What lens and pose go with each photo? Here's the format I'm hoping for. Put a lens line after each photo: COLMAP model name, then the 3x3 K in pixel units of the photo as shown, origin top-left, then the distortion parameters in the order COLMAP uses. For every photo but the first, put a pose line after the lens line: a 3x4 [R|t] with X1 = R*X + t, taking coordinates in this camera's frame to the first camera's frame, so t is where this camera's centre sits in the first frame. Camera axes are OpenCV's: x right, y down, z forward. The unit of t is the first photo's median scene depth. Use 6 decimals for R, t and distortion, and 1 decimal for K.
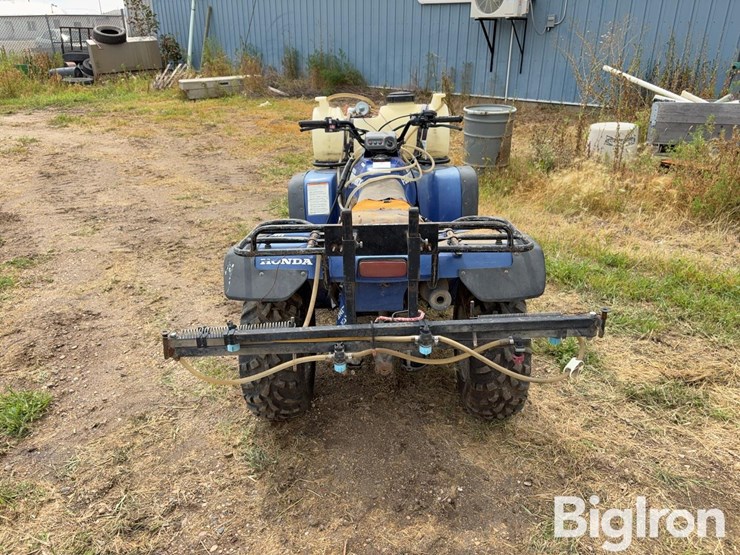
lens RADIAL K [[563.3, 0, 371.8], [0, 563.3, 274.3], [0, 0, 1]] dist [0.053866, -0.064979]
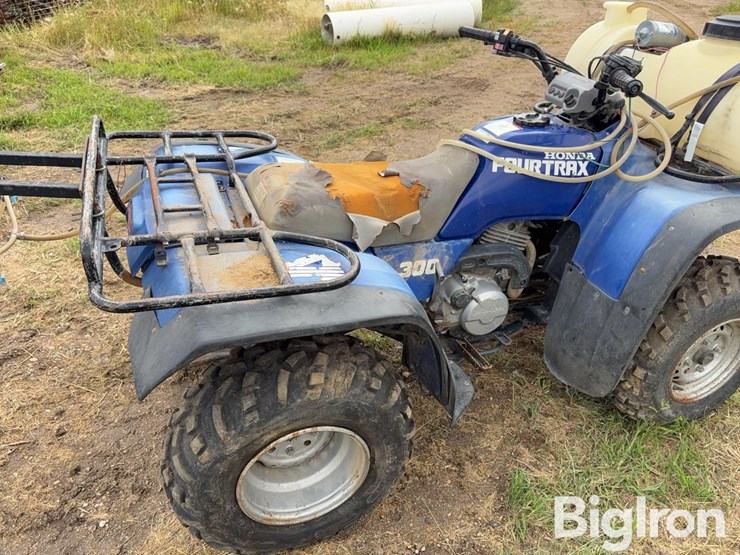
lens RADIAL K [[566.9, 0, 371.7], [0, 566.9, 277.7], [0, 0, 1]] dist [0.008813, 0.007589]
pose [[0.363257, 0.522706, -0.771247, 0.454042], [-0.373349, 0.840092, 0.393518, -0.221152], [0.853613, 0.144996, 0.500321, 0.555430]]
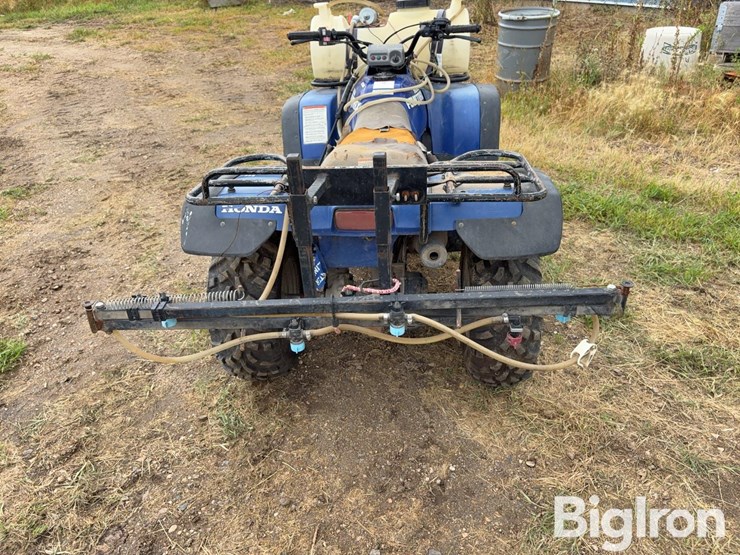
lens RADIAL K [[563.3, 0, 371.8], [0, 563.3, 274.3], [0, 0, 1]] dist [0.053866, -0.064979]
pose [[0.997603, 0.012192, -0.068108, 0.055285], [-0.002305, 0.989662, 0.143398, -0.030317], [0.069152, -0.142897, 0.987319, 0.101588]]
